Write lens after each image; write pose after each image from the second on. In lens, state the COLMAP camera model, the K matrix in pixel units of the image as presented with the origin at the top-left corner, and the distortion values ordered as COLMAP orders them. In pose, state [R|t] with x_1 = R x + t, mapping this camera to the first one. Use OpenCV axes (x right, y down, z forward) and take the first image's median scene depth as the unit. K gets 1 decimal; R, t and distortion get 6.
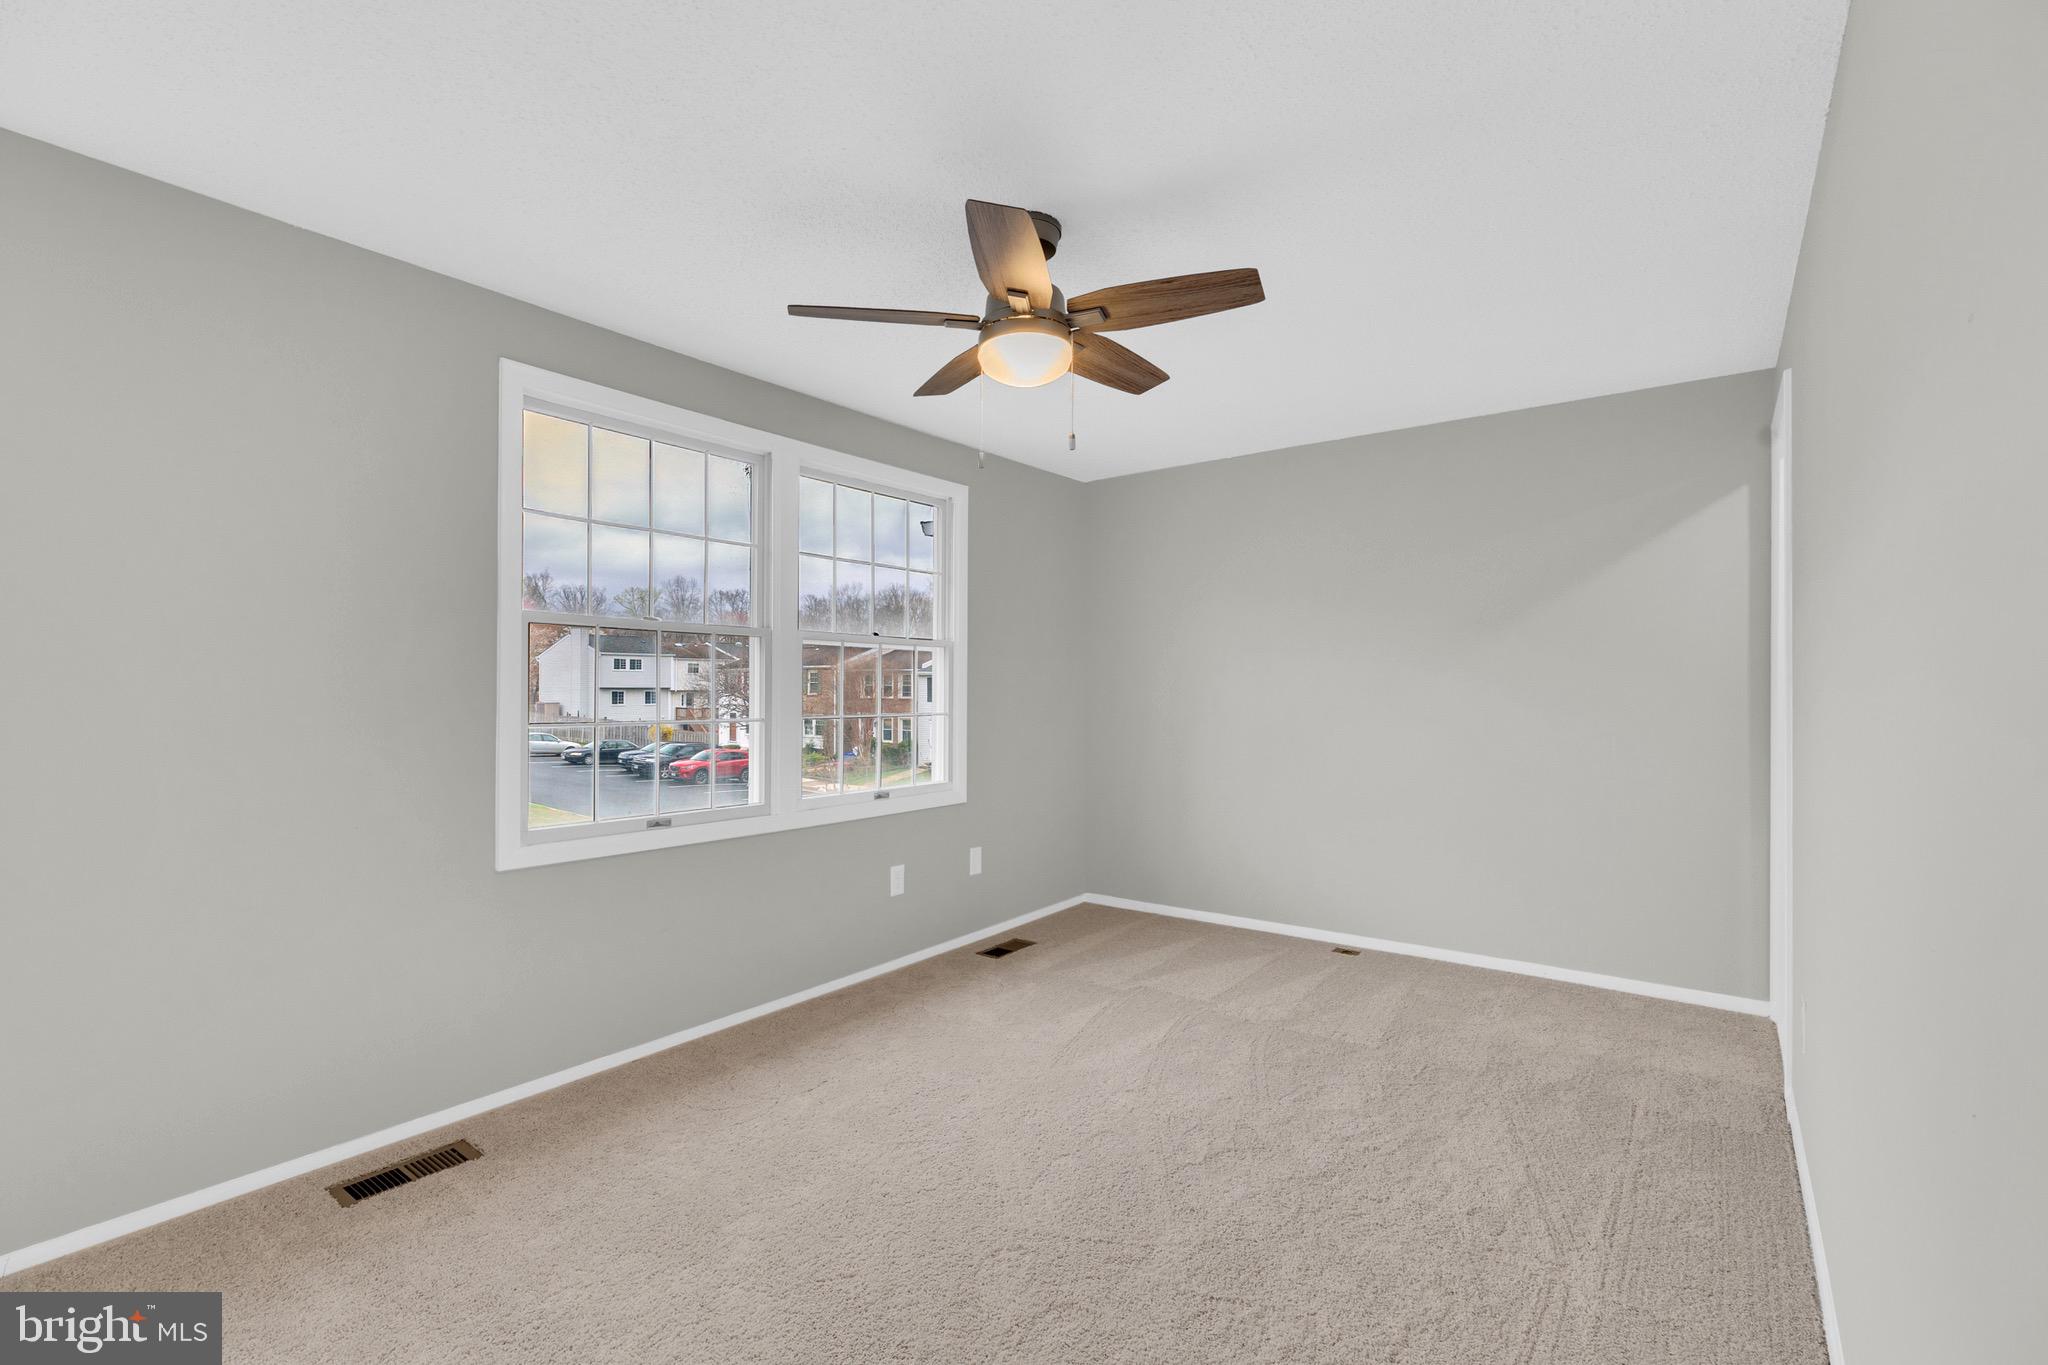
lens RADIAL K [[939.4, 0, 1017.6], [0, 939.4, 686.2], [0, 0, 1]] dist [0.011974, 0.001243]
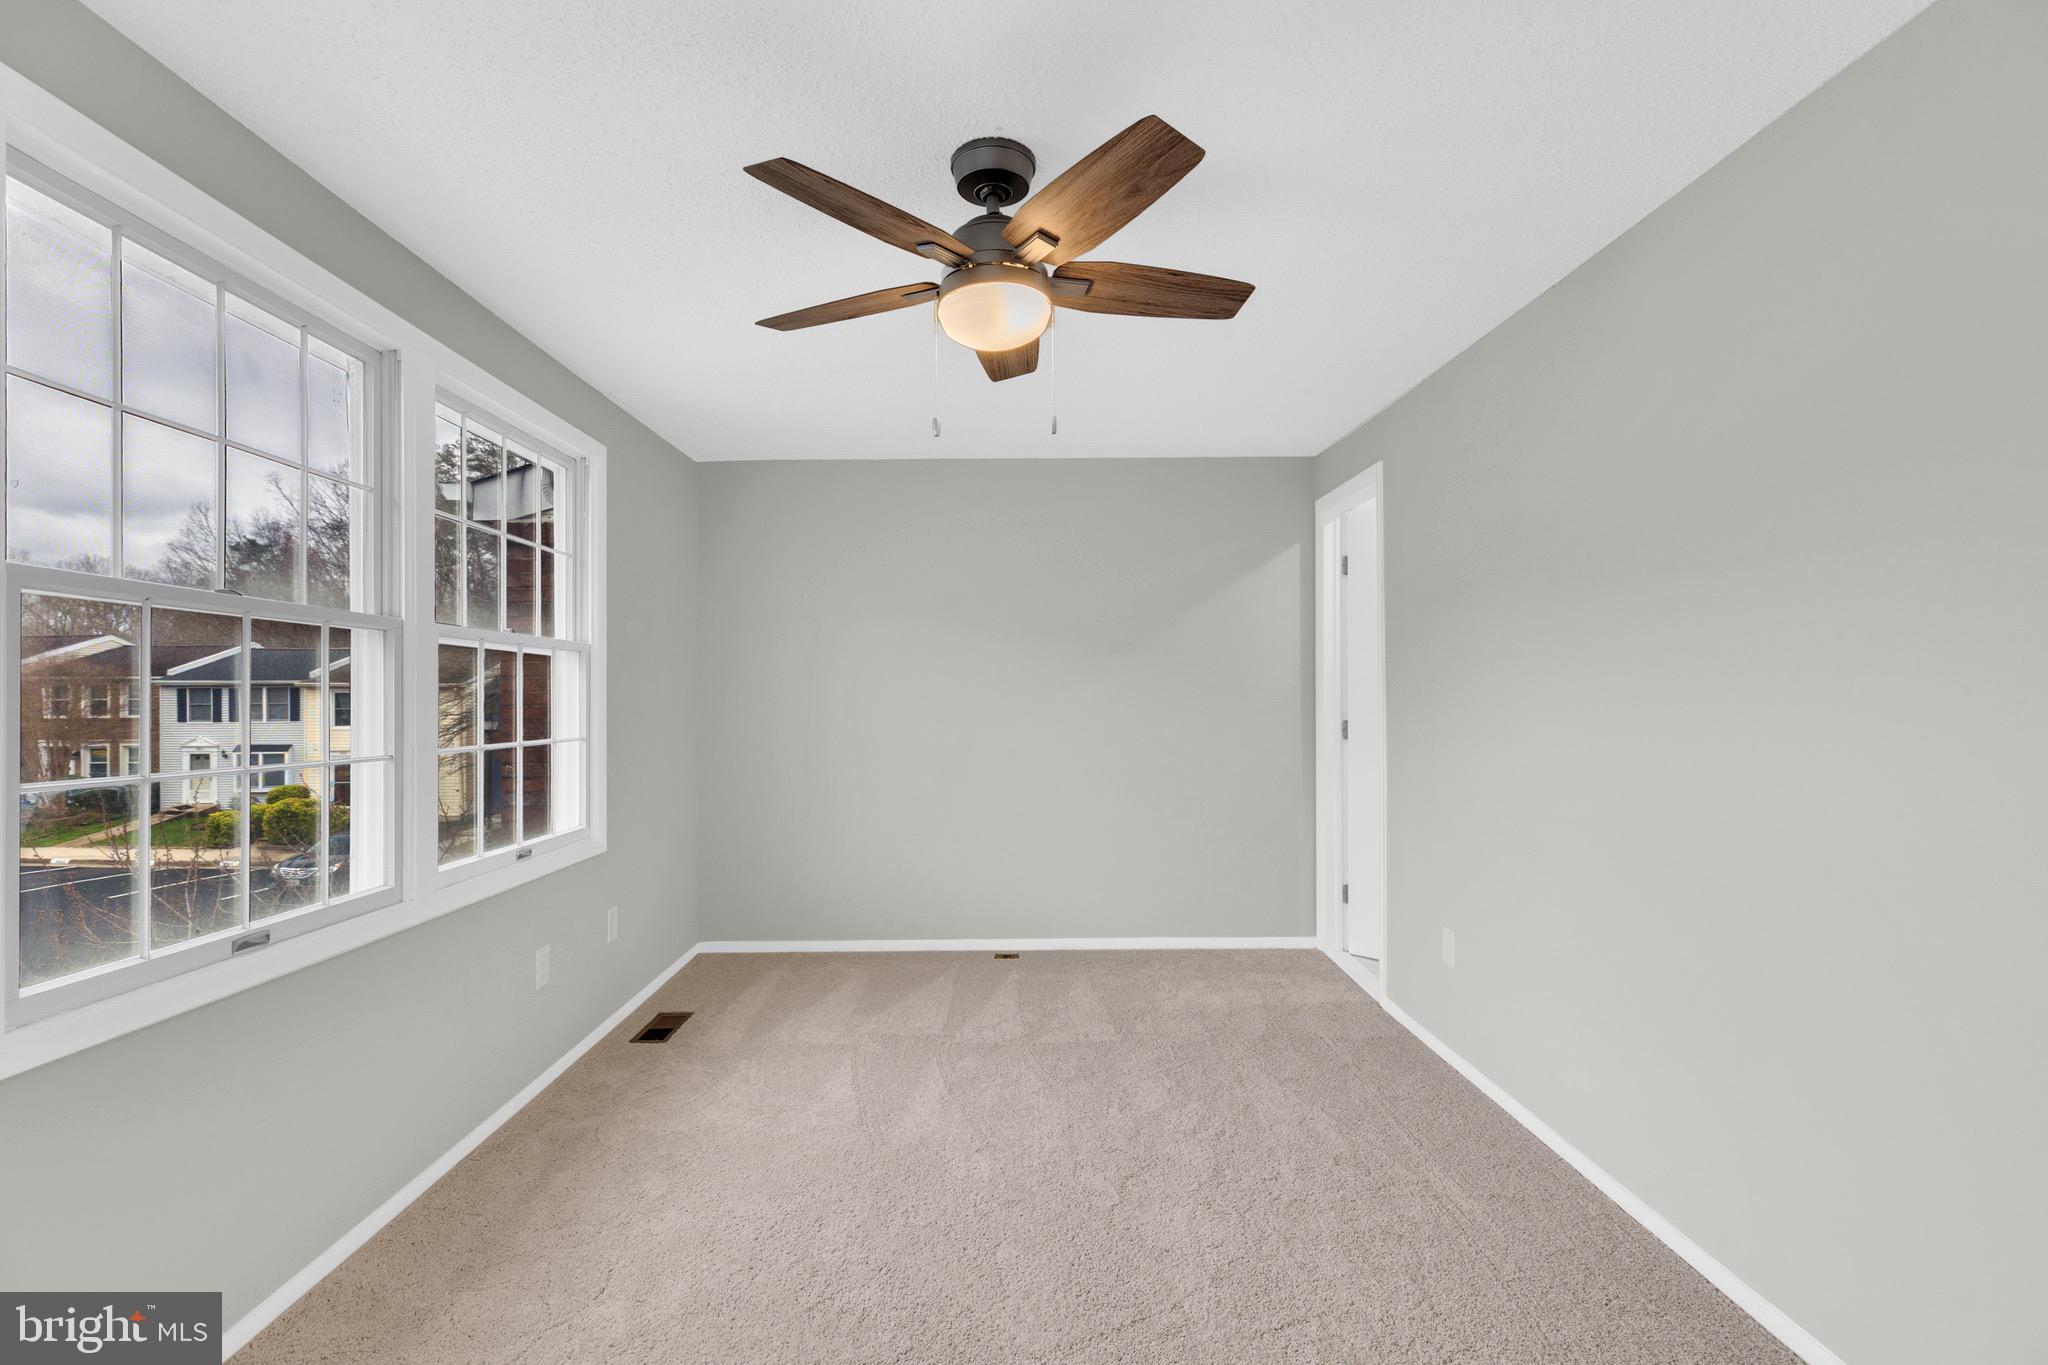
lens RADIAL K [[939.4, 0, 1023.8], [0, 939.4, 695.1], [0, 0, 1]] dist [0.011974, 0.001243]
pose [[0.788341, -0.003802, 0.615226, -0.329552], [0.004788, 0.999989, 0.000044, -0.005676], [-0.615219, 0.002911, 0.788351, 0.213543]]
